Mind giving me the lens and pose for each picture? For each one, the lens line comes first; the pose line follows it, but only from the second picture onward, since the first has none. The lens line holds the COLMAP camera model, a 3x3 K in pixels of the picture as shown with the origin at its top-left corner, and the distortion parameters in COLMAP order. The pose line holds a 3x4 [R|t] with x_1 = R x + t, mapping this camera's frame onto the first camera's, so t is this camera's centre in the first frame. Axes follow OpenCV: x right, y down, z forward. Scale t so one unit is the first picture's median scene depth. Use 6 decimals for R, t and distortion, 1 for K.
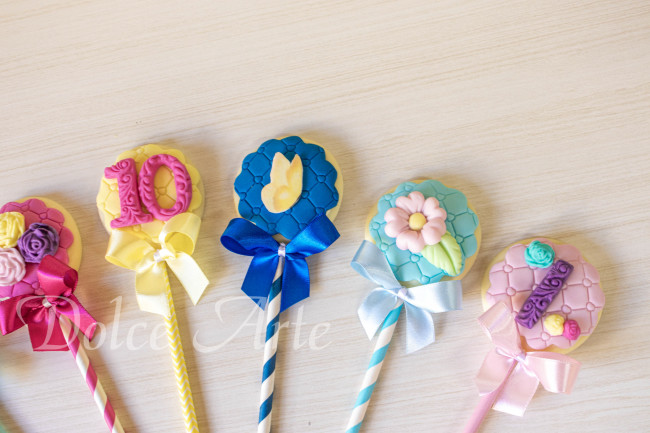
lens RADIAL K [[736.1, 0, 325.0], [0, 736.1, 216.5], [0, 0, 1]] dist [-0.011962, 0.012487]
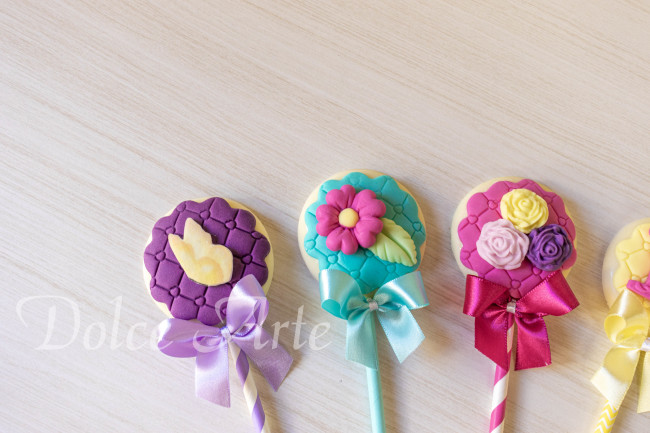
lens RADIAL K [[736.1, 0, 325.0], [0, 736.1, 216.5], [0, 0, 1]] dist [-0.011962, 0.012487]
pose [[0.784264, 0.619881, 0.026018, -0.644547], [-0.620163, 0.784464, 0.003739, 0.167991], [-0.018092, -0.019068, 0.999654, 0.152009]]
